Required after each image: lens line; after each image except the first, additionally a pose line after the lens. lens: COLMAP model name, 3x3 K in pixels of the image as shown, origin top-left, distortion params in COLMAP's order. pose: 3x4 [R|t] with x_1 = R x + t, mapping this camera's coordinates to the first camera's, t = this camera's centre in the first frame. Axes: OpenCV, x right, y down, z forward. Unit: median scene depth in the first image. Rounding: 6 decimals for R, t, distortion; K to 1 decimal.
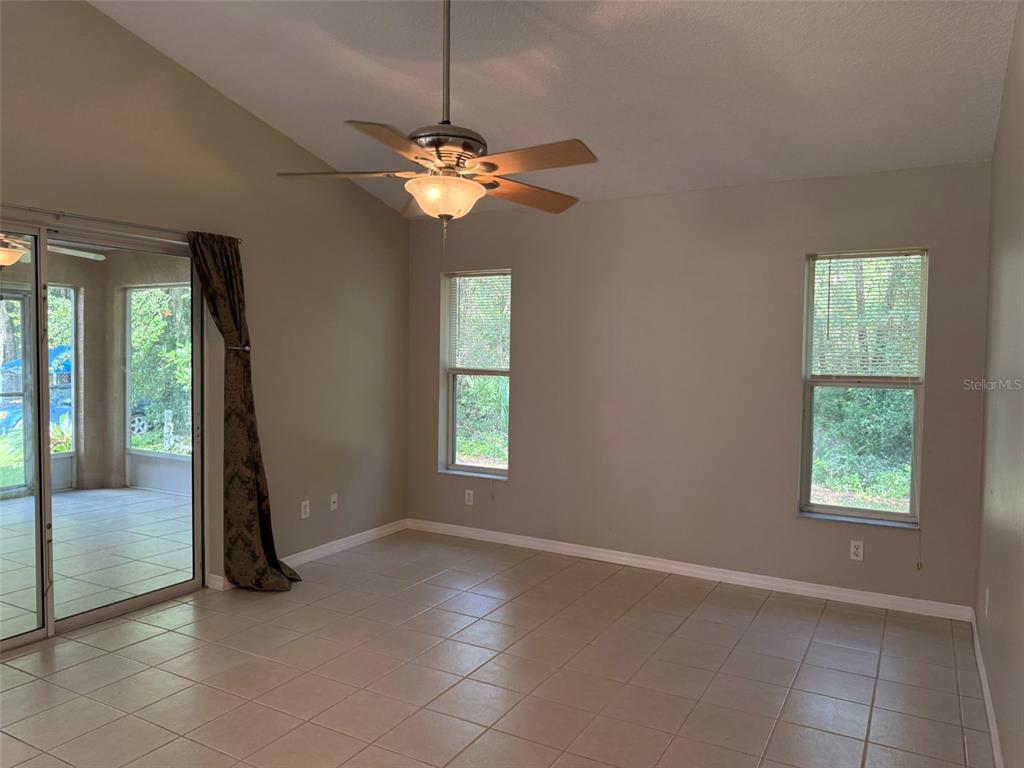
lens RADIAL K [[718.8, 0, 512.0], [0, 718.8, 384.0], [0, 0, 1]] dist [0.110226, -0.152272]
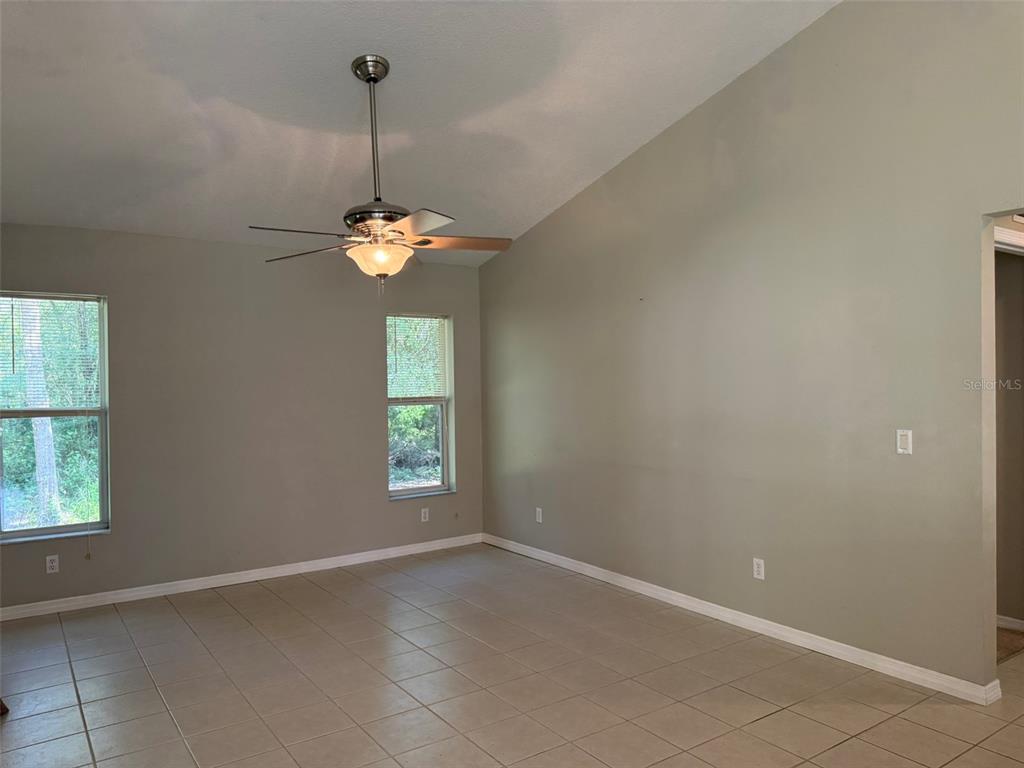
lens RADIAL K [[721.1, 0, 514.1], [0, 721.1, 392.7], [0, 0, 1]] dist [0.075108, -0.096799]
pose [[0.428675, -0.030955, 0.902928, -0.743120], [0.058900, 0.998244, 0.006259, -0.017696], [-0.901537, 0.050499, 0.429746, 0.189537]]
